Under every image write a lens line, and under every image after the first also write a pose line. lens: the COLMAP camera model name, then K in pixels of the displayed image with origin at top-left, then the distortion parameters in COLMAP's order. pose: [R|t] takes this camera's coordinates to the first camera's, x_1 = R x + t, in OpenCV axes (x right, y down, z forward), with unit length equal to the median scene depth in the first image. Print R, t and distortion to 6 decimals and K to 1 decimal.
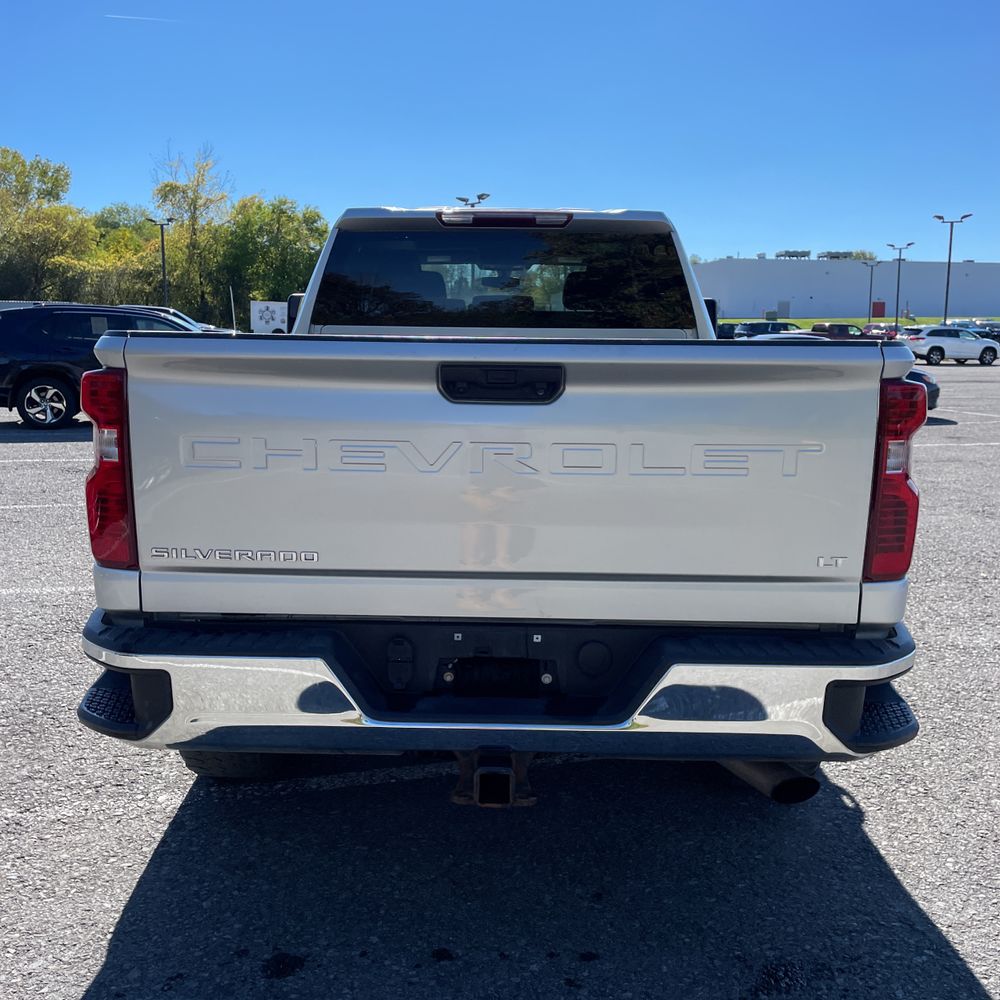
lens RADIAL K [[1001.3, 0, 480.2], [0, 1001.3, 503.9], [0, 0, 1]] dist [0.101412, -0.152782]
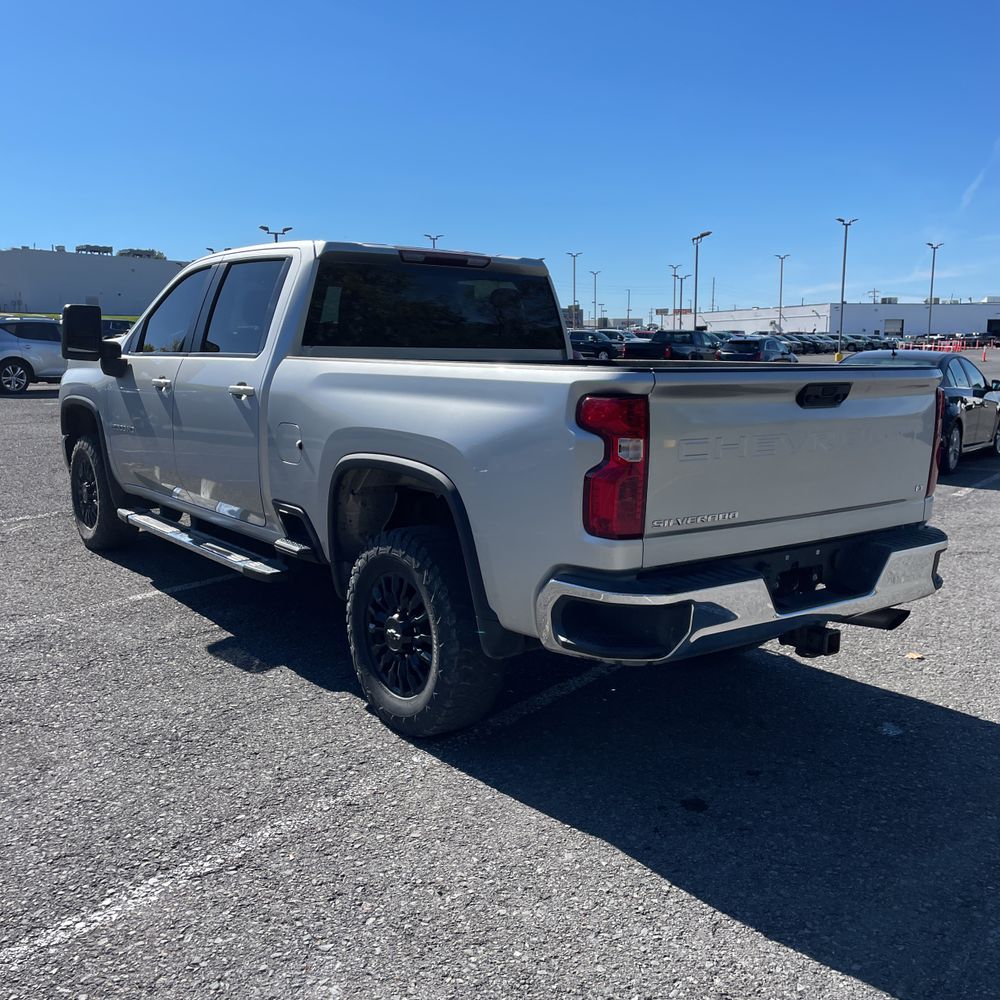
lens RADIAL K [[1001.3, 0, 480.2], [0, 1001.3, 503.9], [0, 0, 1]] dist [0.101412, -0.152782]
pose [[0.787160, -0.096507, 0.609152, -0.224031], [0.094409, 0.994896, 0.035623, -0.008775], [-0.609480, 0.029468, 0.792253, 0.006570]]
